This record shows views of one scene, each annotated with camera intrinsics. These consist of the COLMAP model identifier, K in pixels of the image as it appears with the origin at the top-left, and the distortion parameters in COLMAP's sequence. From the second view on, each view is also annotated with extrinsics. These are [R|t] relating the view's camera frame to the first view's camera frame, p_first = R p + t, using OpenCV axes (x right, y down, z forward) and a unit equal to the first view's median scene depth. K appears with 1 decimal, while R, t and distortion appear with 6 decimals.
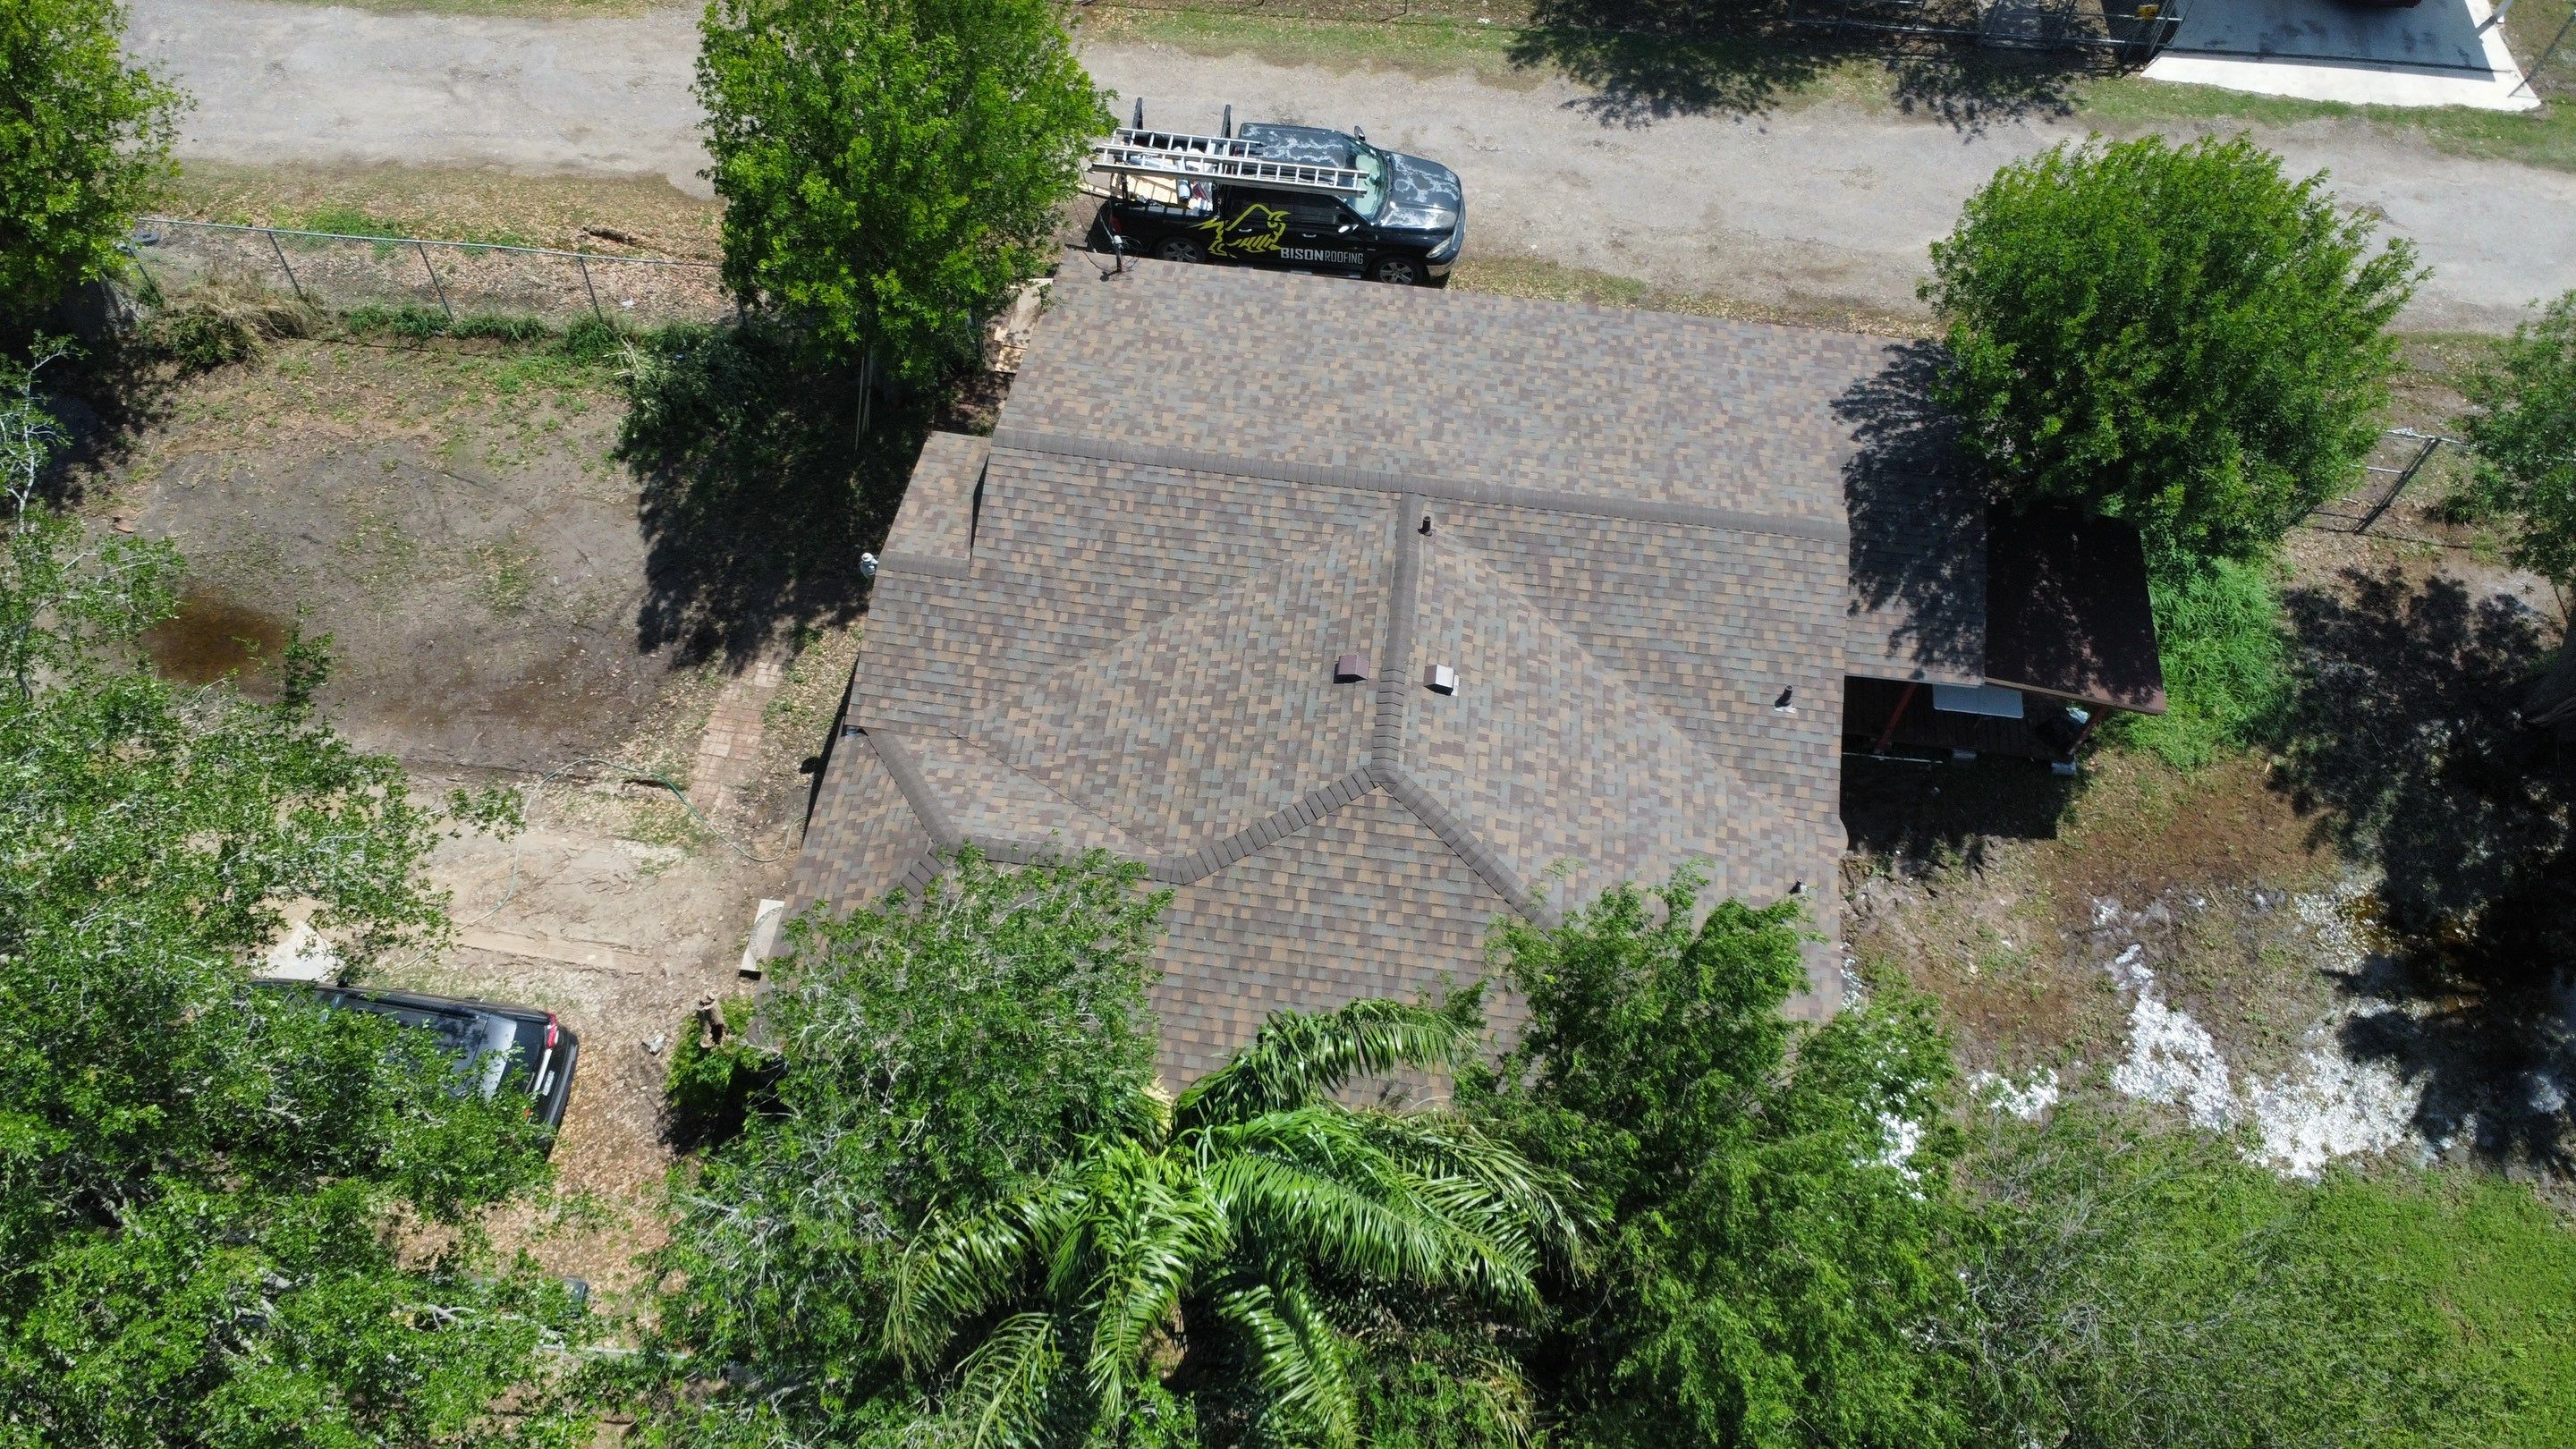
lens RADIAL K [[1905.3, 0, 1287.3], [0, 1905.3, 729.2], [0, 0, 1]] dist [-0.013611, -0.003678]
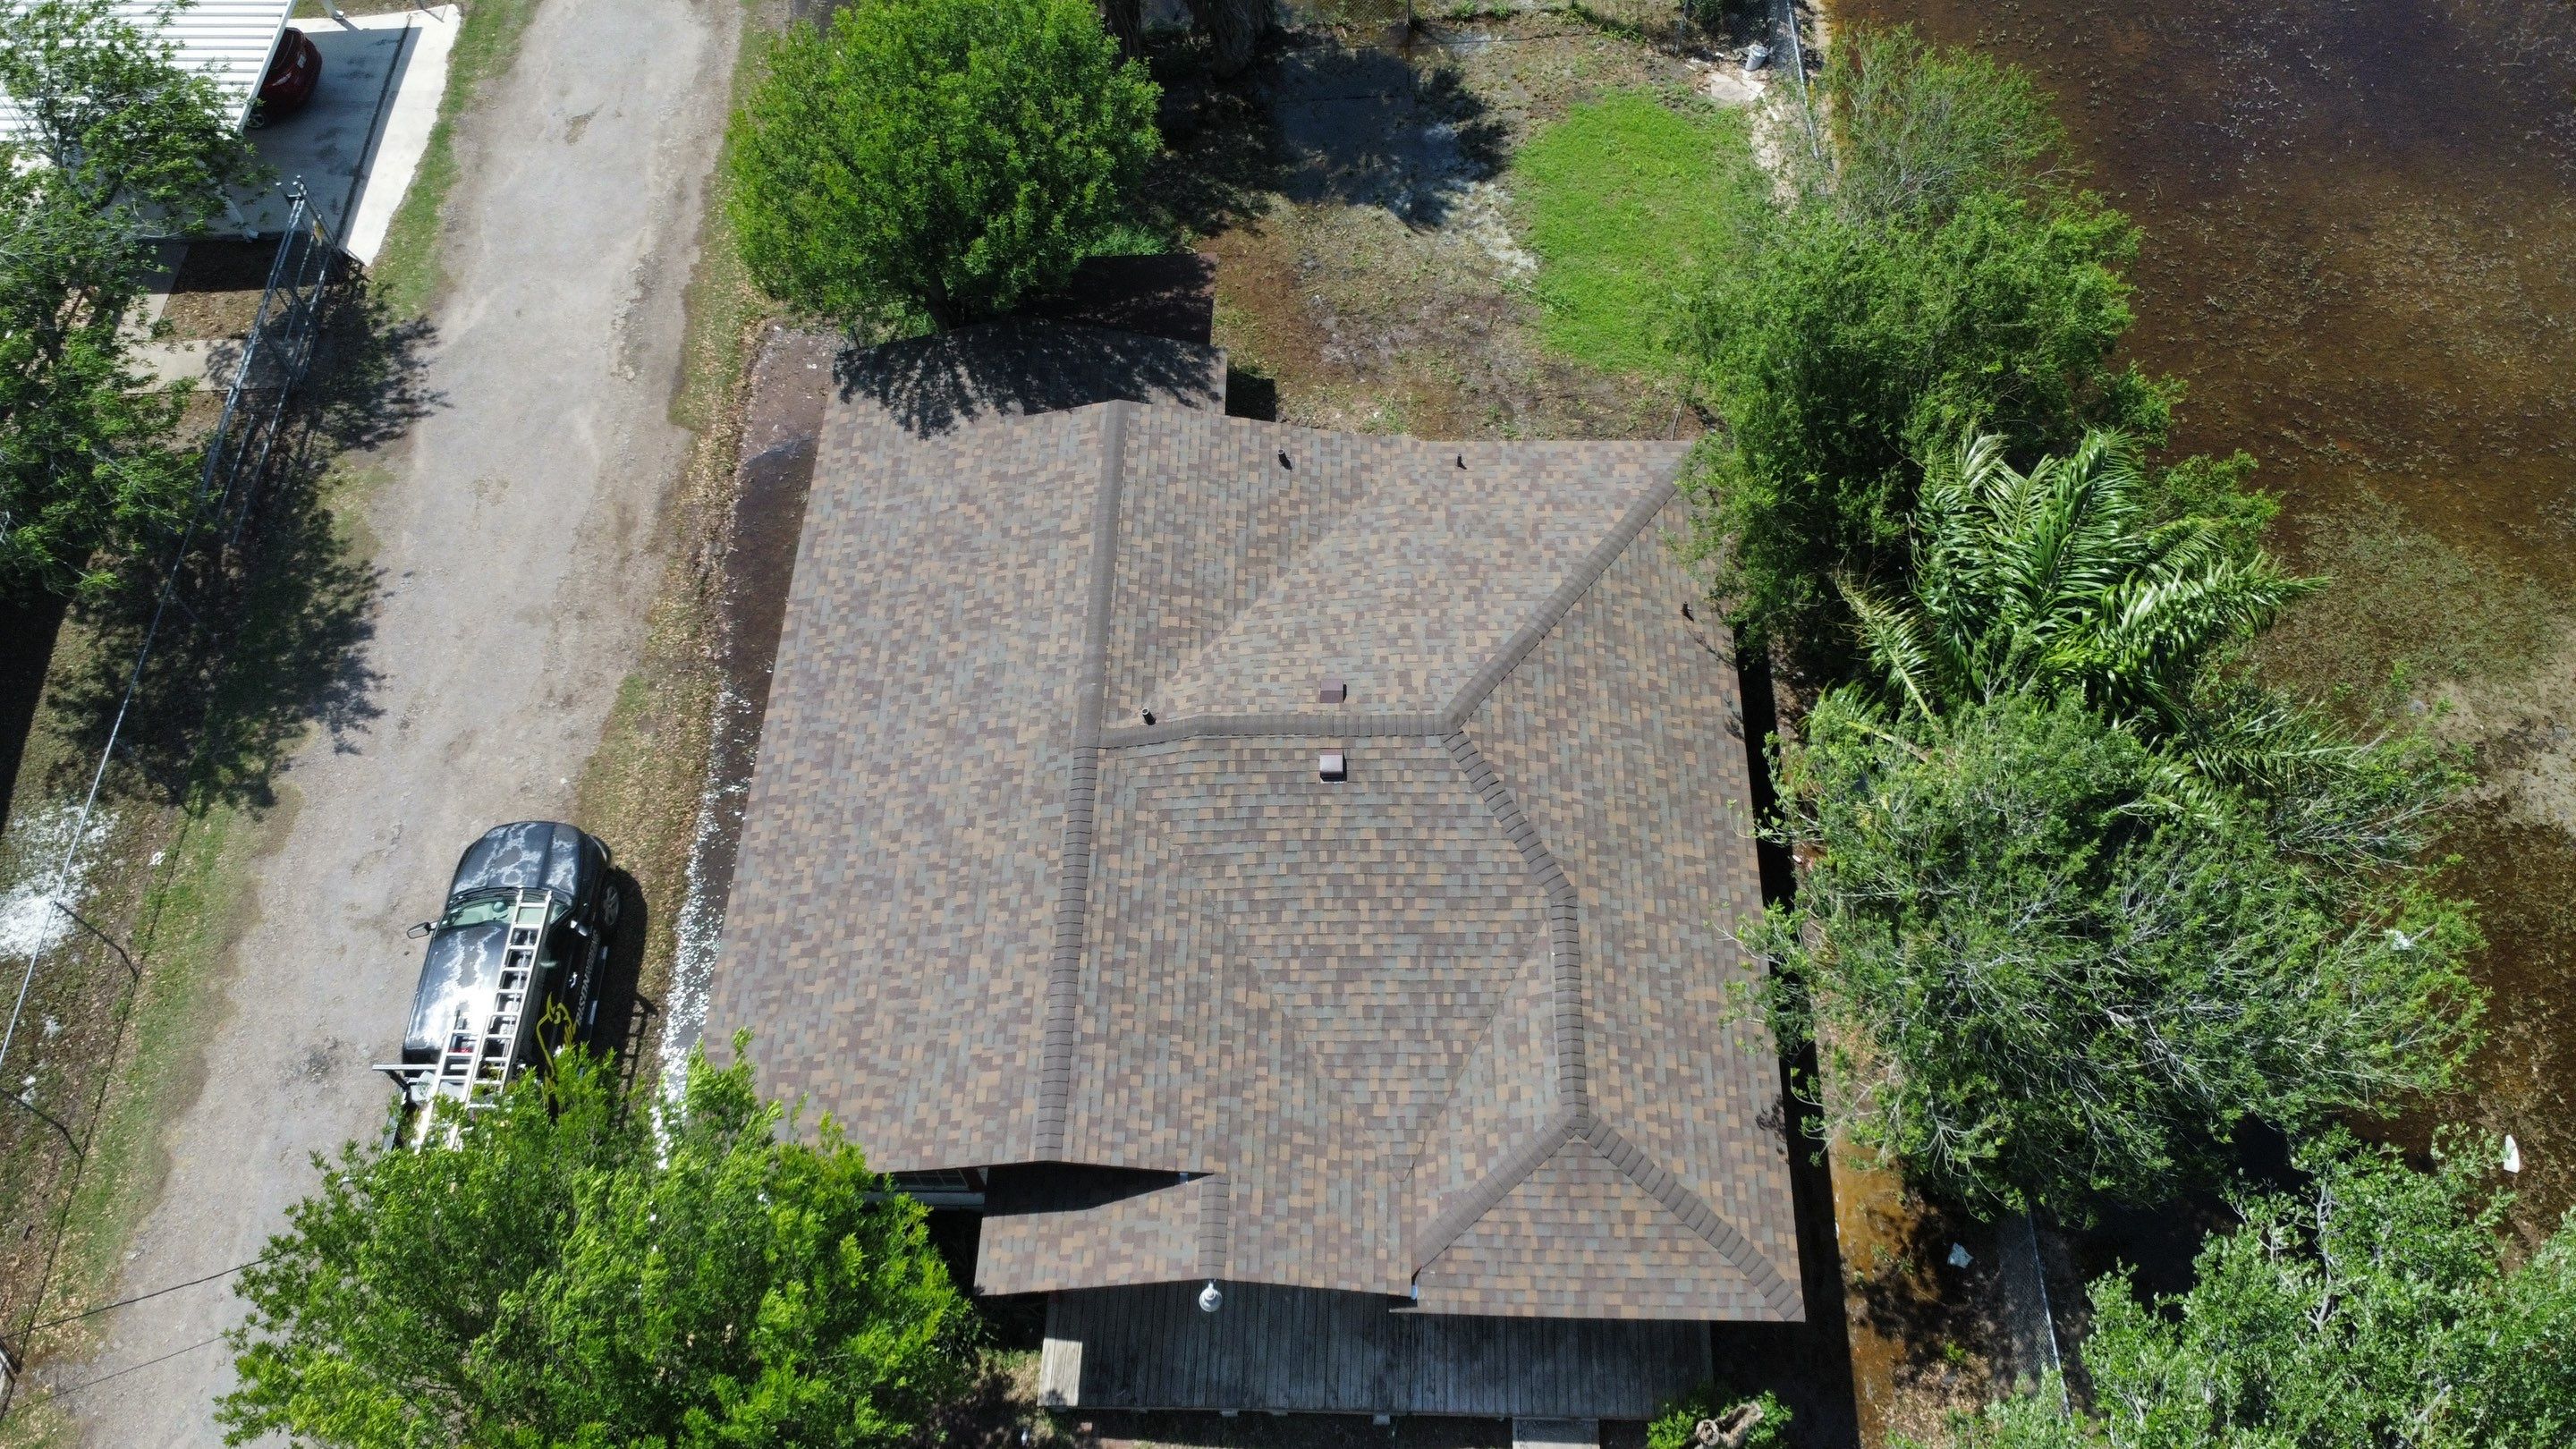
lens RADIAL K [[1905.3, 0, 1287.3], [0, 1905.3, 718.6], [0, 0, 1]] dist [-0.013611, -0.003678]
pose [[-0.098370, -0.850856, 0.516108, -0.431699], [0.866831, 0.181478, 0.464402, -0.486919], [-0.488802, 0.493062, 0.719696, 0.241748]]
